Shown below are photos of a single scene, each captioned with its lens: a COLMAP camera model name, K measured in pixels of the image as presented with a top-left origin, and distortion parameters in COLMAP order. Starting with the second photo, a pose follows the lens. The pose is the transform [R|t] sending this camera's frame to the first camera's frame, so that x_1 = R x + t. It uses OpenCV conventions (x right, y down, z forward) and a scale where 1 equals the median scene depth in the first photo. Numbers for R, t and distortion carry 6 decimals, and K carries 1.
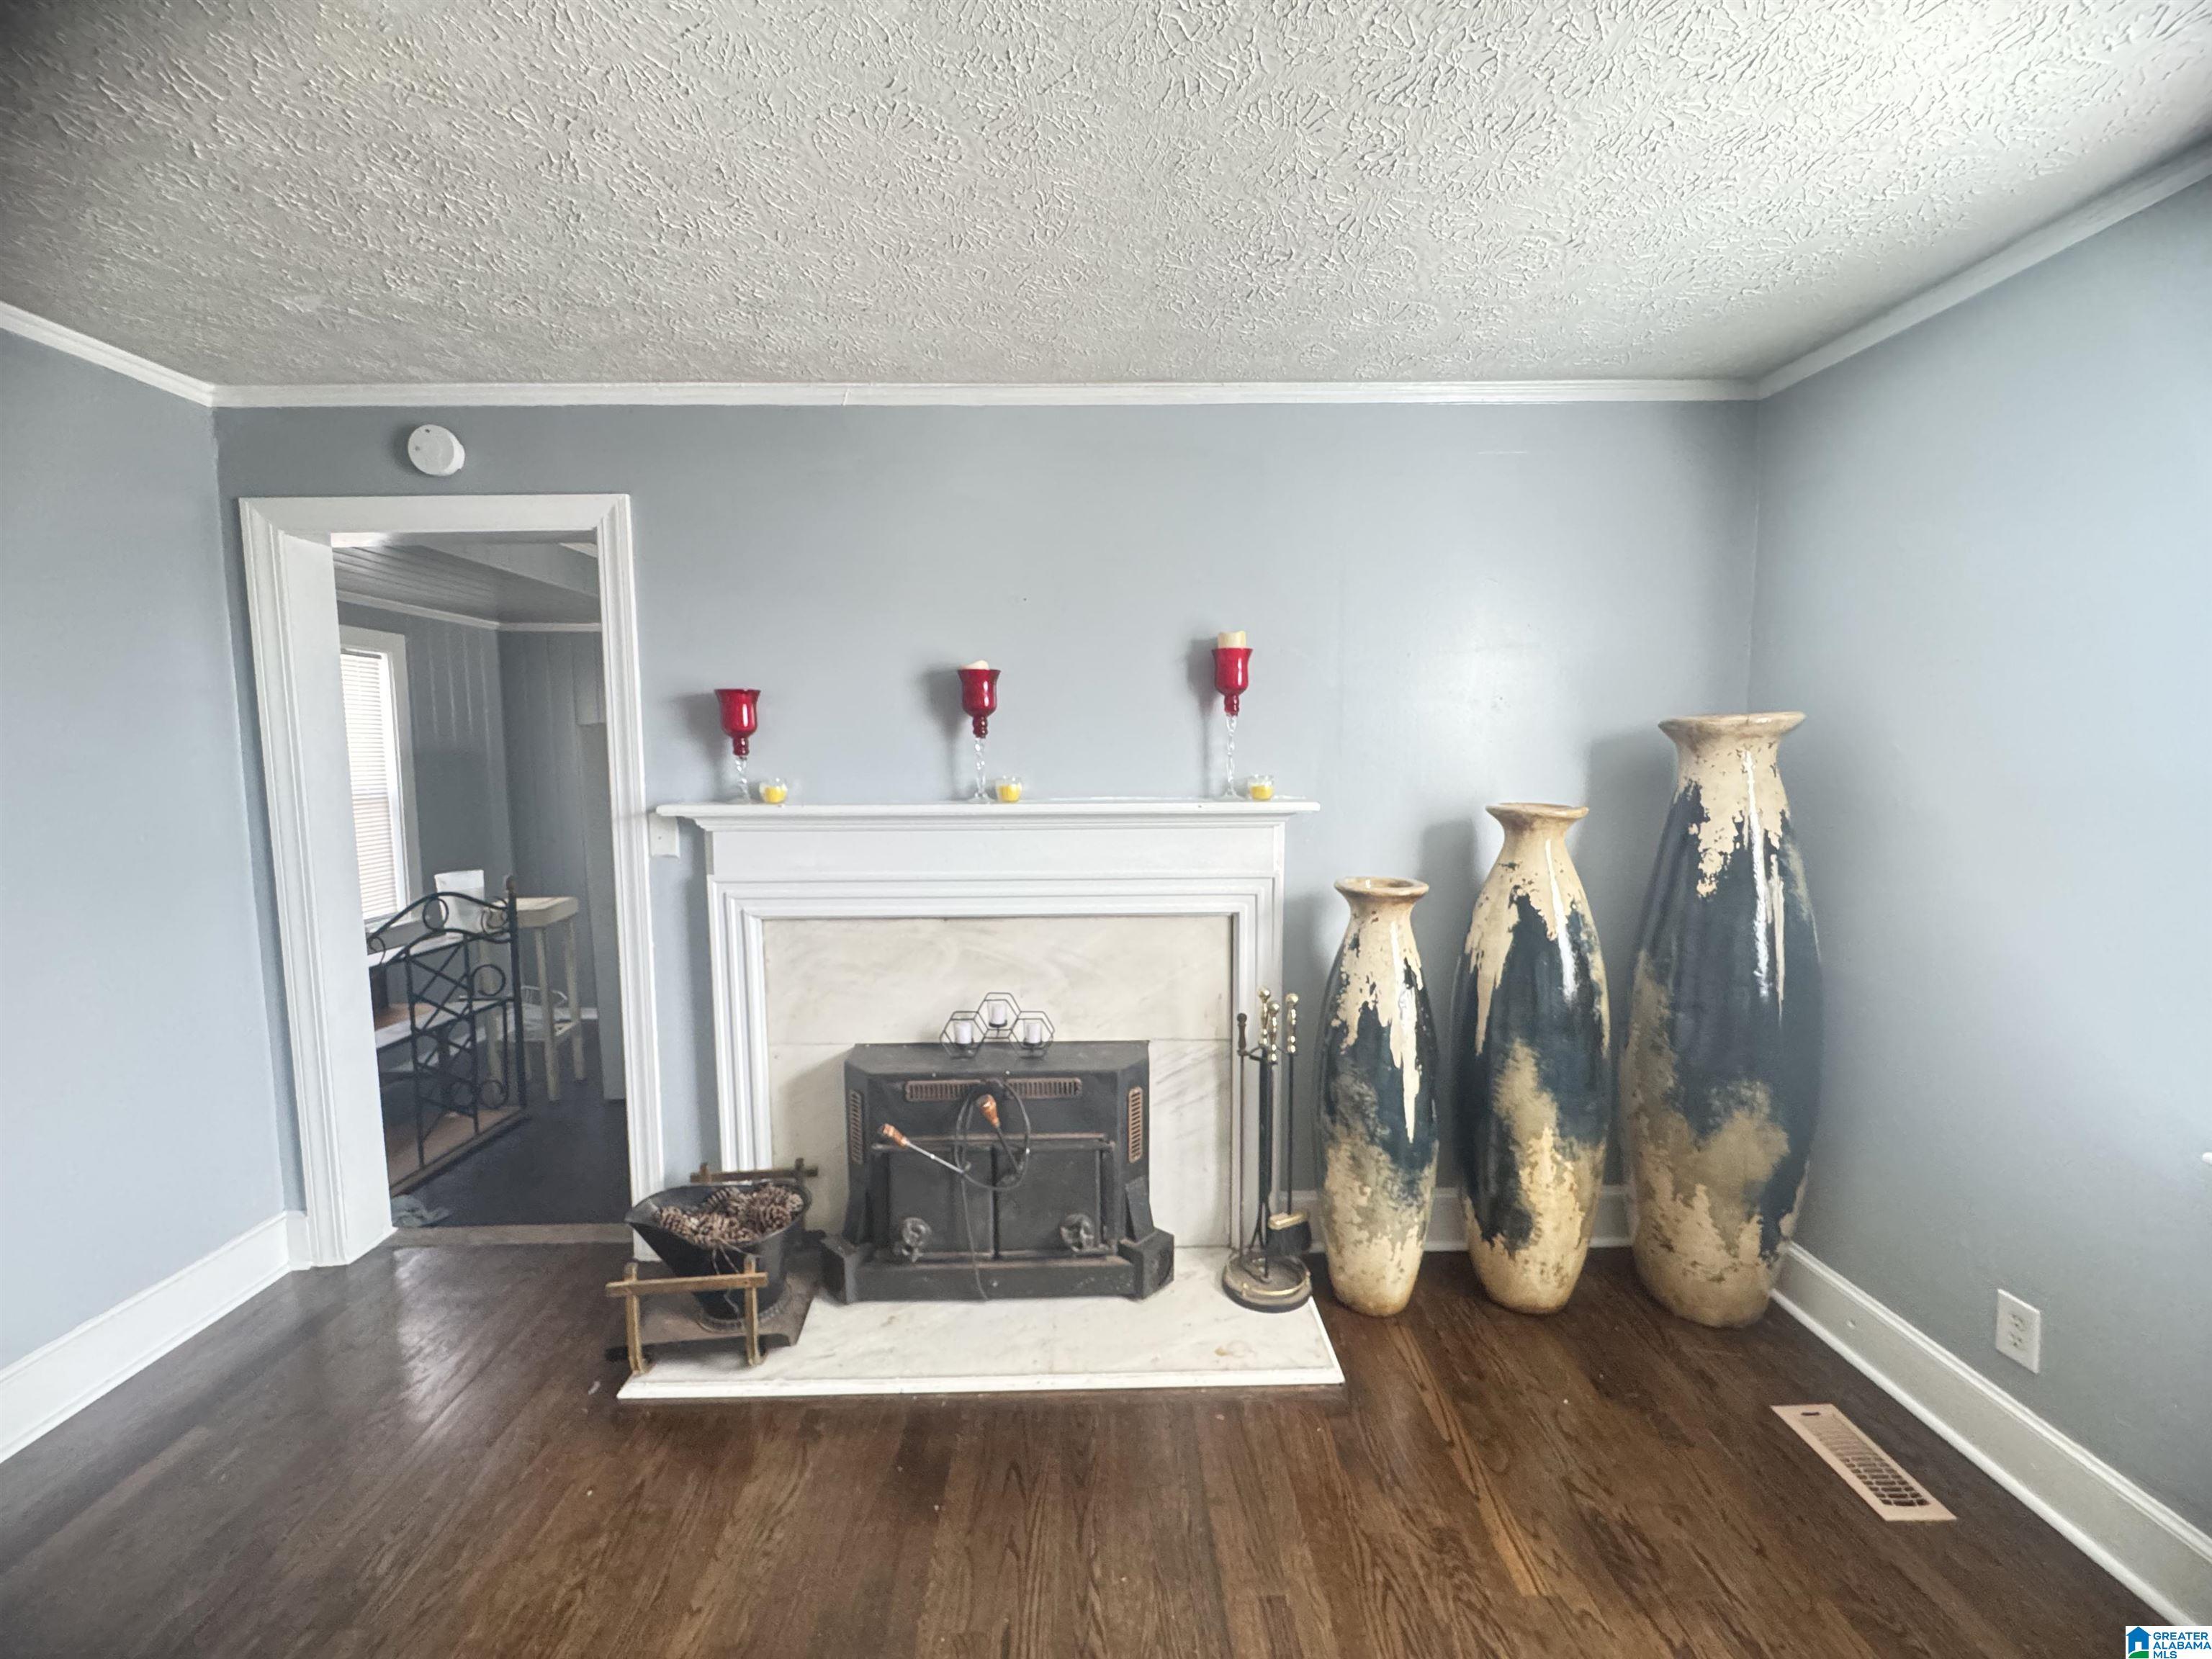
lens RADIAL K [[883.5, 0, 1107.3], [0, 883.5, 825.4], [0, 0, 1]] dist [-0.003282, 0.000375]
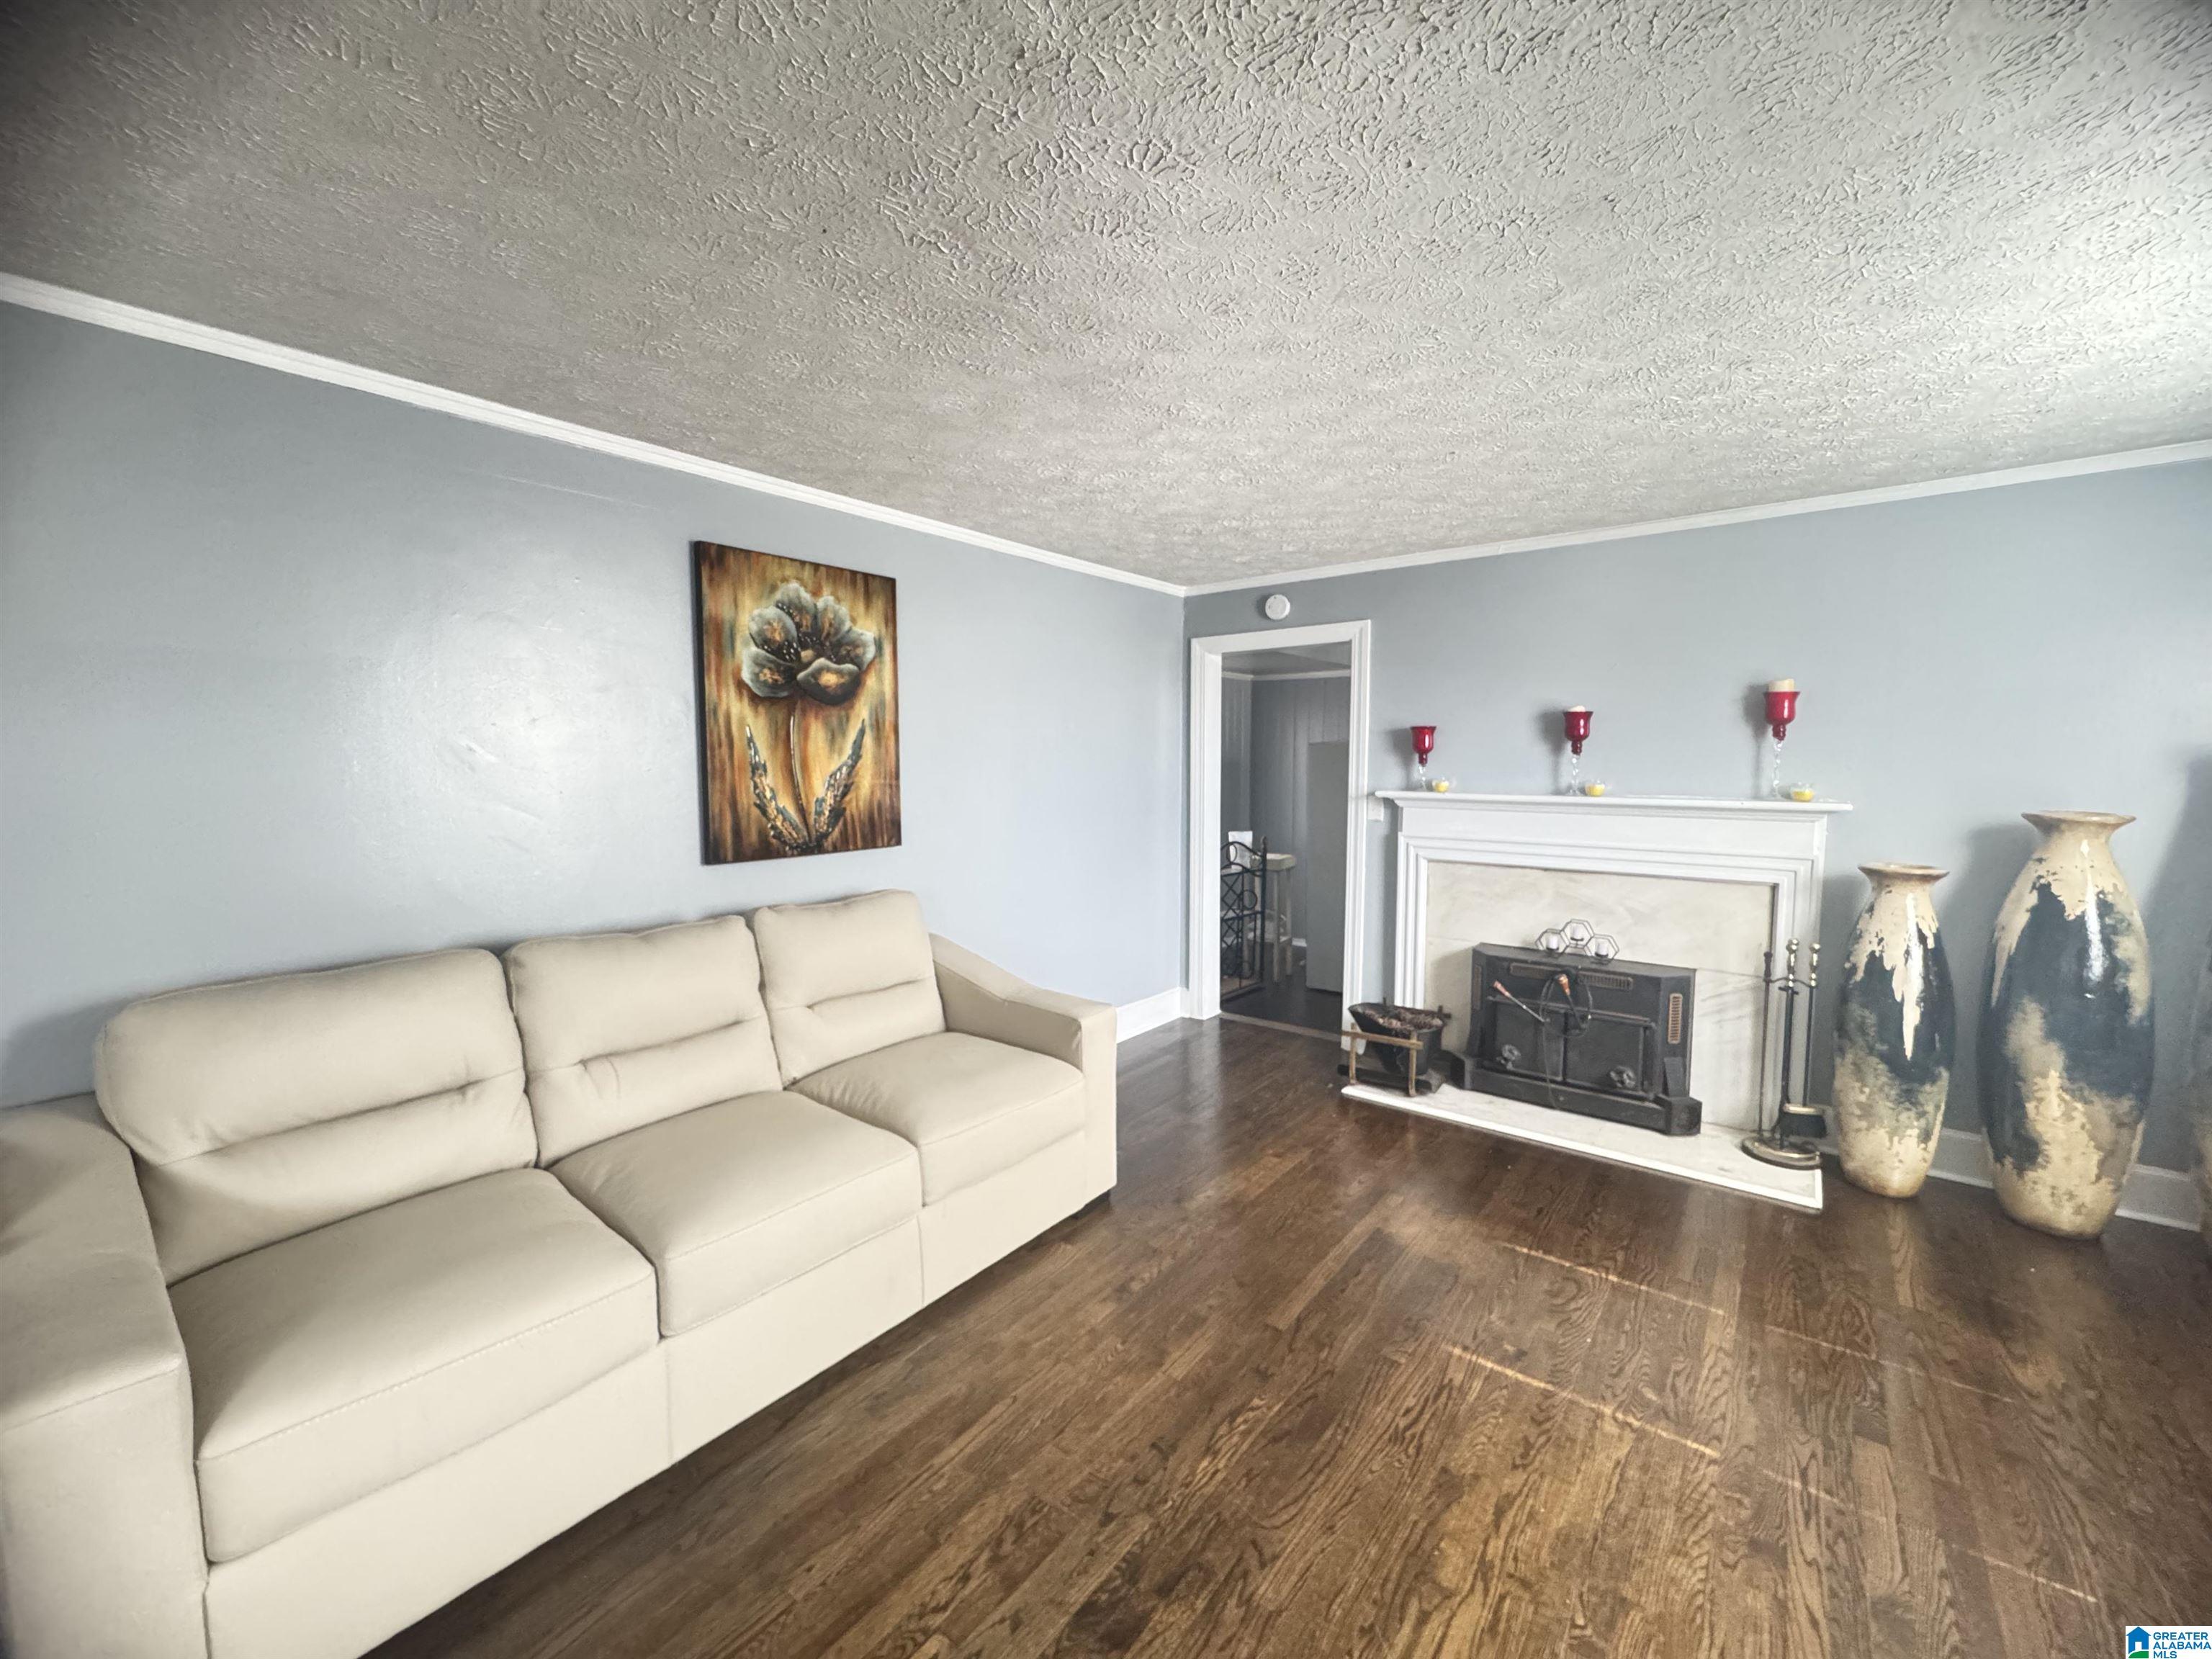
lens RADIAL K [[883.5, 0, 1104.0], [0, 883.5, 826.2], [0, 0, 1]] dist [-0.003282, 0.000375]
pose [[0.770711, 0.056153, -0.634706, 0.214896], [-0.062253, 0.997980, 0.012699, 0.060883], [0.634137, 0.029725, 0.772649, -0.750619]]
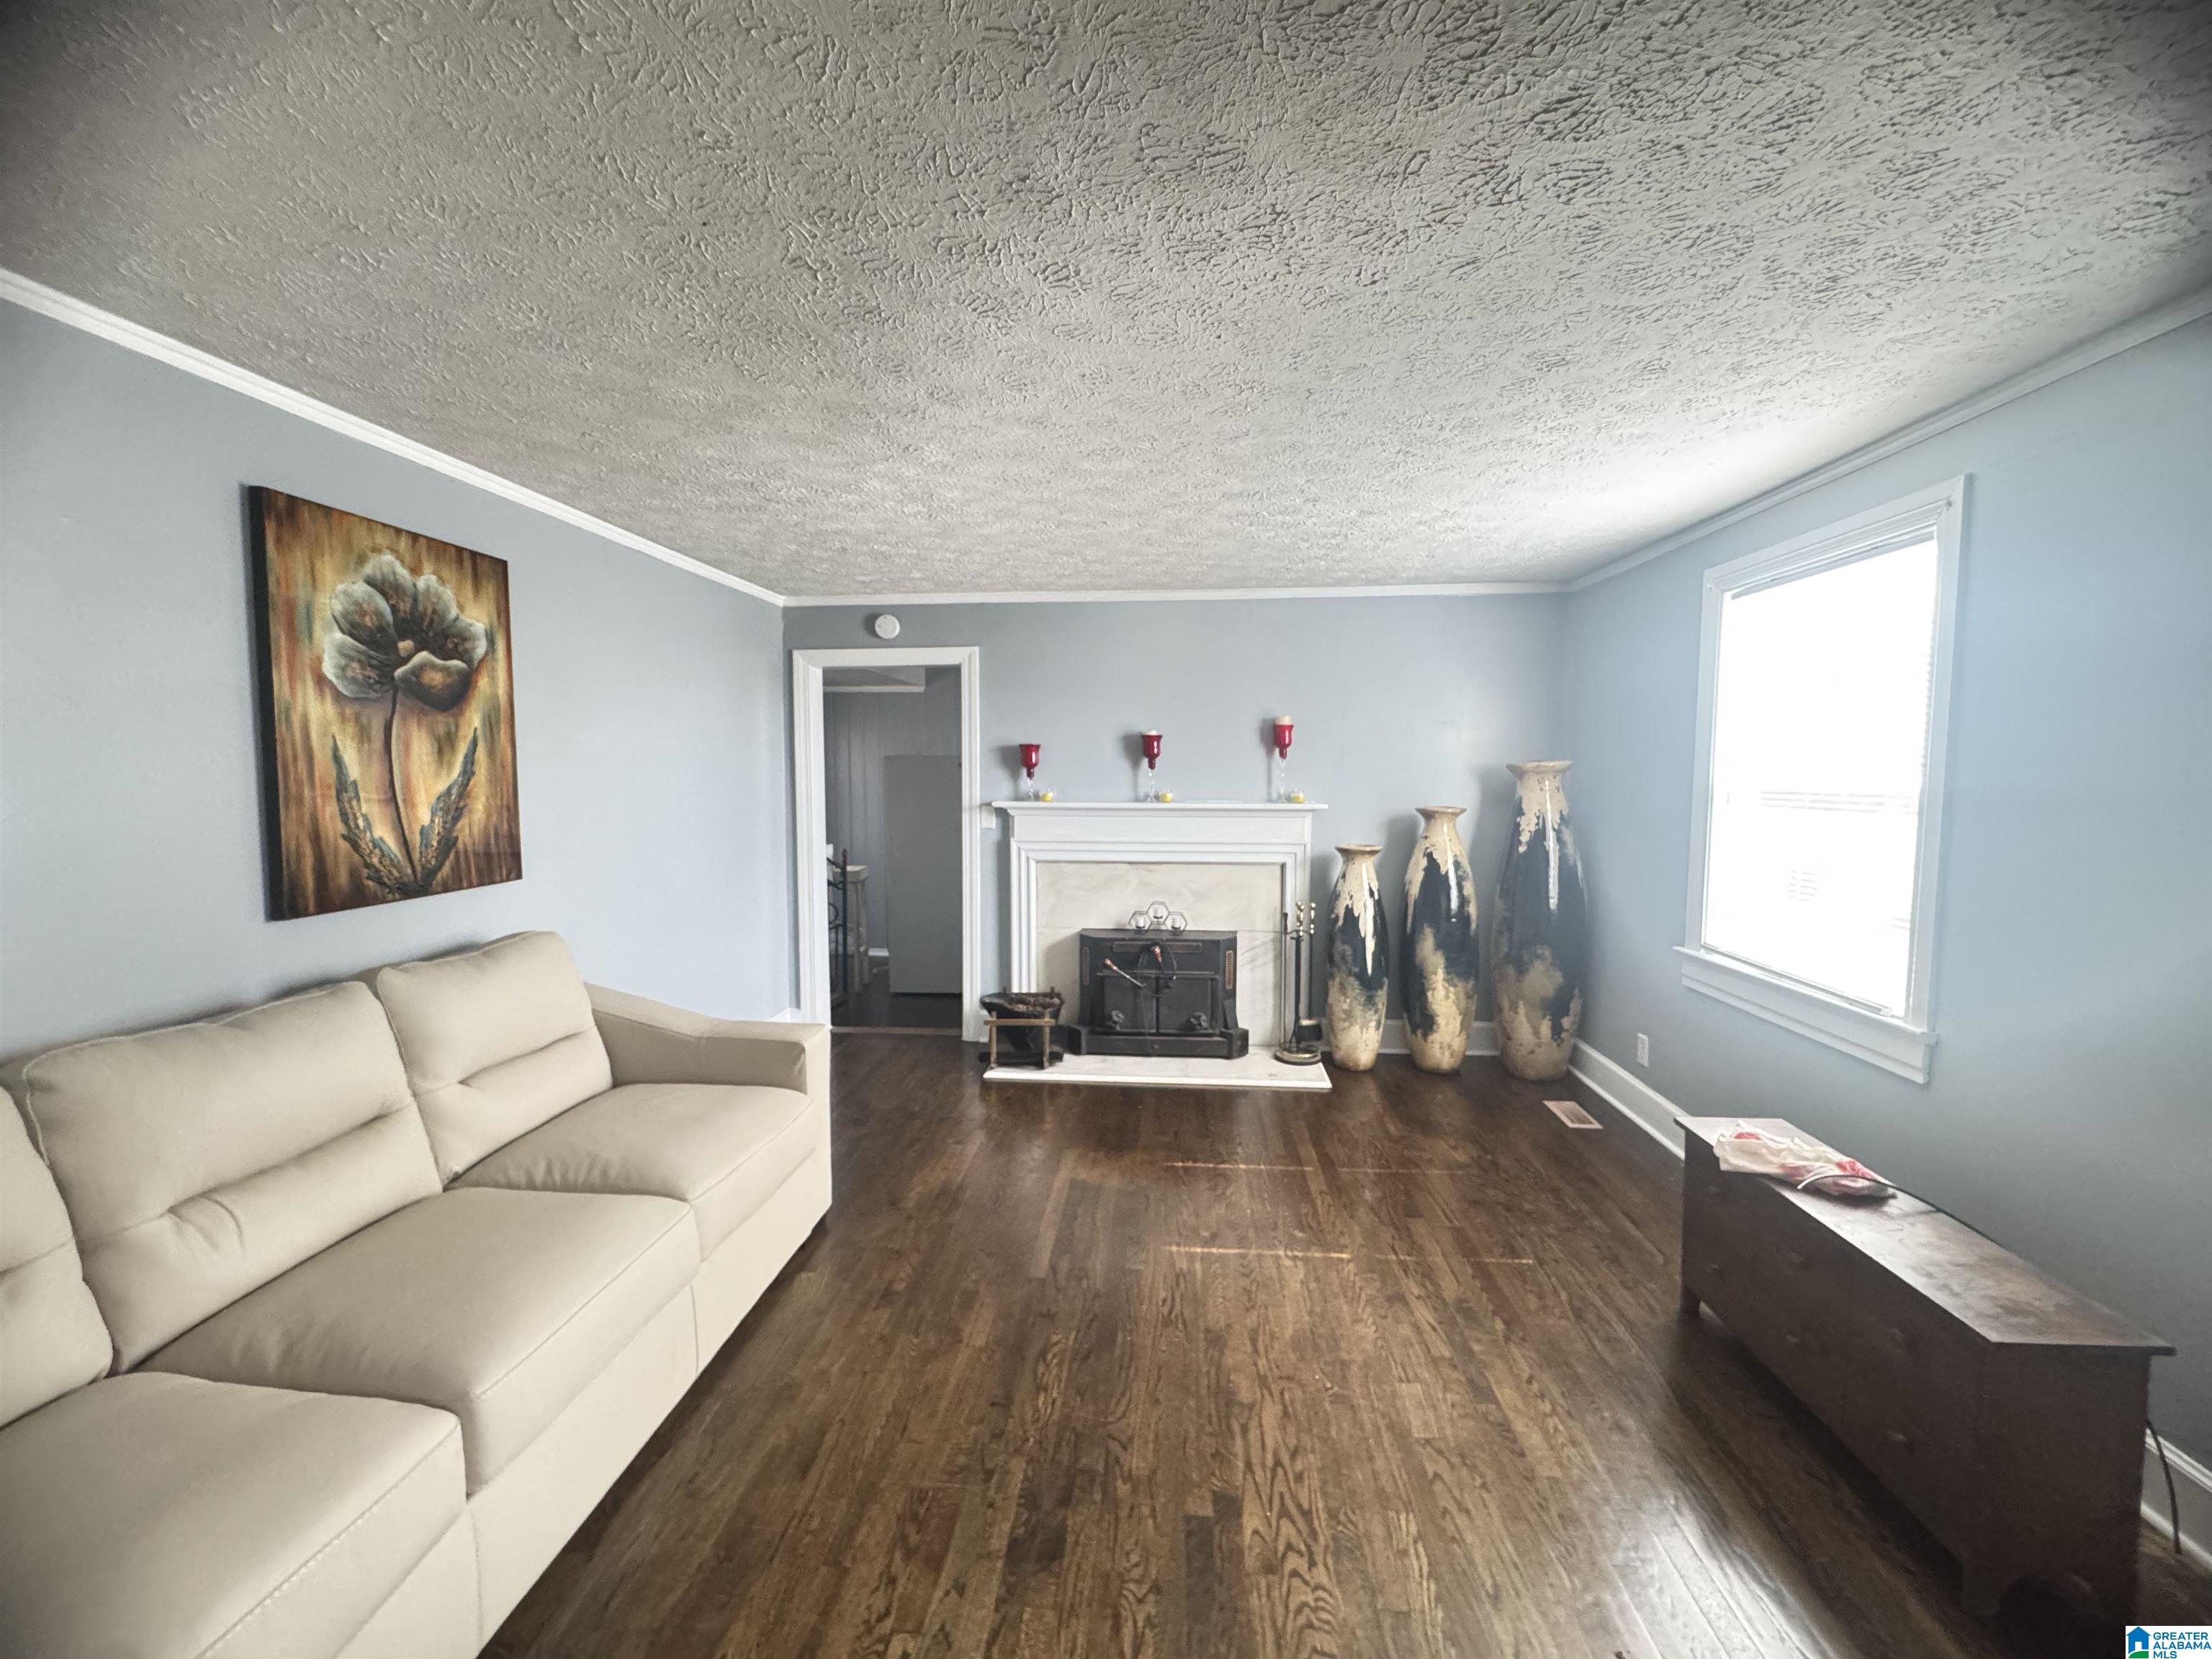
lens RADIAL K [[883.5, 0, 1101.6], [0, 883.5, 826.5], [0, 0, 1]] dist [-0.003282, 0.000375]
pose [[0.993872, 0.014943, -0.109527, -0.039554], [-0.017371, 0.999623, -0.021242, 0.071602], [0.109168, 0.023014, 0.993757, -0.967604]]
